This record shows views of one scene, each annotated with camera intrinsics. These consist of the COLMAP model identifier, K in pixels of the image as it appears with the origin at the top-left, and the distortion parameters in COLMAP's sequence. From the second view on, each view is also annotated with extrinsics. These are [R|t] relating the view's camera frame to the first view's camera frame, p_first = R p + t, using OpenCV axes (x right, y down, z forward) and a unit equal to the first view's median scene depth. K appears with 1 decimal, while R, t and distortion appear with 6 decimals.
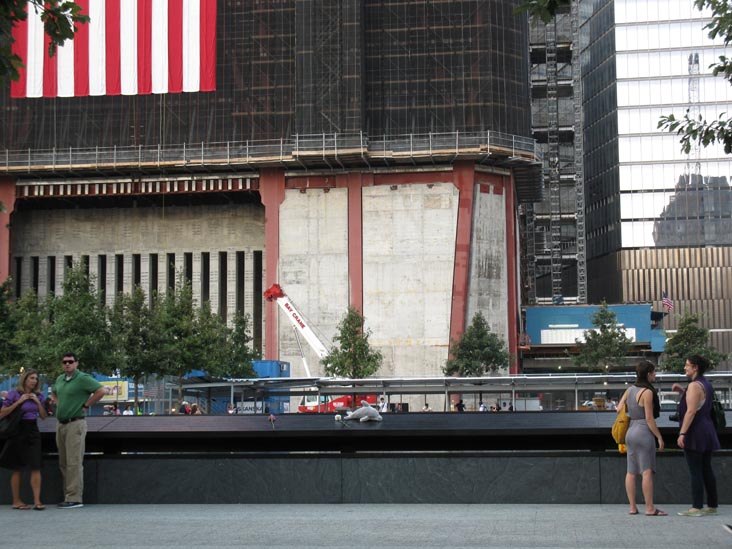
lens RADIAL K [[1285.1, 0, 371.3], [0, 1285.1, 252.3], [0, 0, 1]] dist [0.067310, 0.000000]
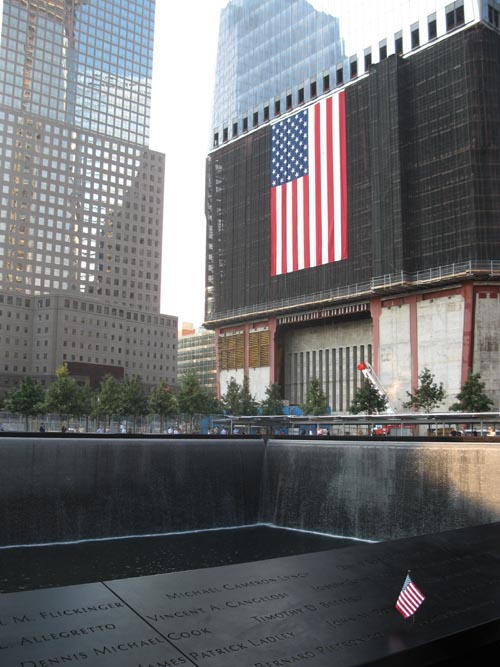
lens RADIAL K [[711.7, 0, 250.2], [0, 711.7, 332.5], [0, 0, 1]] dist [-0.116816, 0.000000]
pose [[0.735501, -0.076573, -0.673183, 0.467187], [0.069175, 0.996888, -0.037816, 0.009536], [0.673983, -0.018754, 0.738509, 0.157955]]
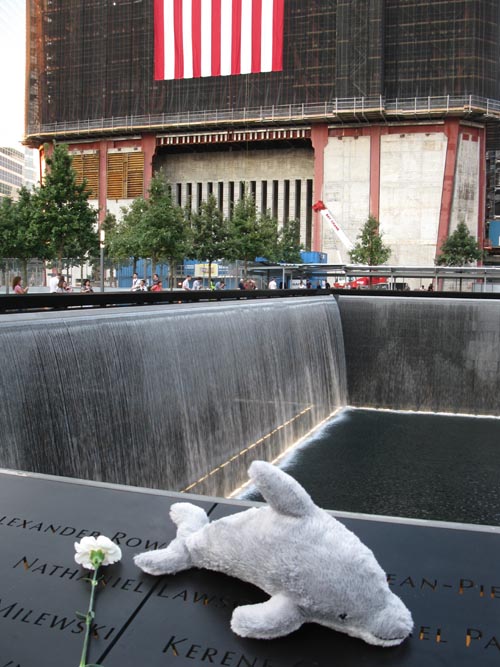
lens RADIAL K [[711.7, 0, 254.6], [0, 711.7, 333.6], [0, 0, 1]] dist [-0.116816, 0.000000]
pose [[0.984119, 0.038453, -0.173295, -0.000946], [-0.003930, 0.980735, 0.195304, 0.015108], [0.177466, -0.191522, 0.965311, 0.162084]]
